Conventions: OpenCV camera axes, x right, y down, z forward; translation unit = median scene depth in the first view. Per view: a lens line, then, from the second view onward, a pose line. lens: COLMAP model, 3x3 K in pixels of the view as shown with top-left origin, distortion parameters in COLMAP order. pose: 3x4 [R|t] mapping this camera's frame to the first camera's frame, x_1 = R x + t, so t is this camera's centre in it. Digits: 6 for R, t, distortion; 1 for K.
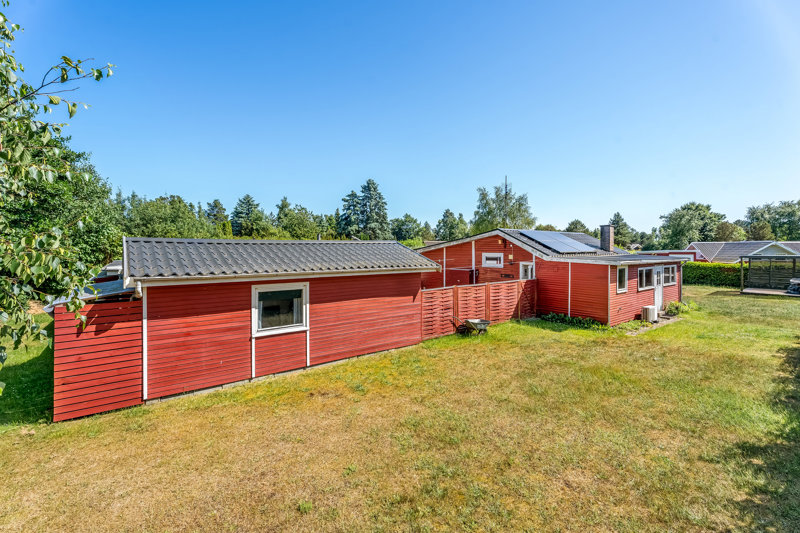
lens RADIAL K [[364.3, 0, 399.6], [0, 364.3, 261.9], [0, 0, 1]] dist [0.005841, -0.000665]
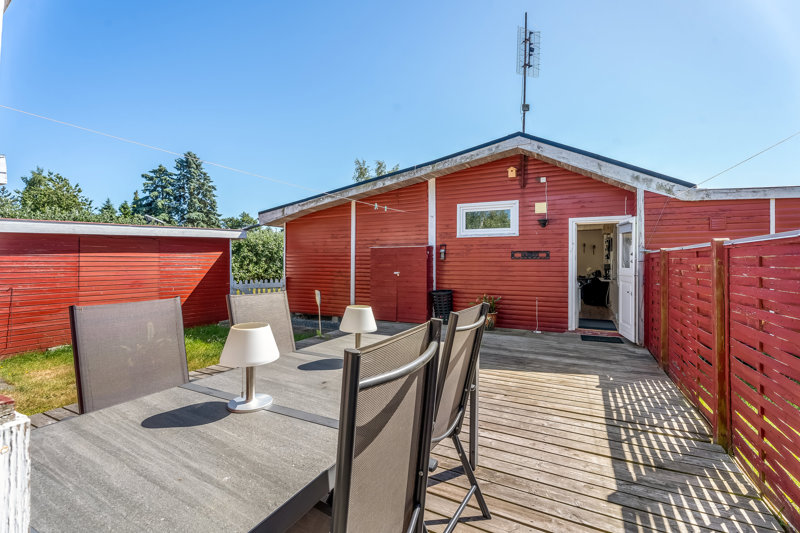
lens RADIAL K [[364.3, 0, 403.1], [0, 364.3, 264.8], [0, 0, 1]] dist [0.005841, -0.000665]
pose [[0.906903, 0.005820, 0.421299, -0.002437], [0.005714, 0.999643, -0.026110, 0.015652], [-0.421300, 0.026087, 0.906546, 0.180517]]
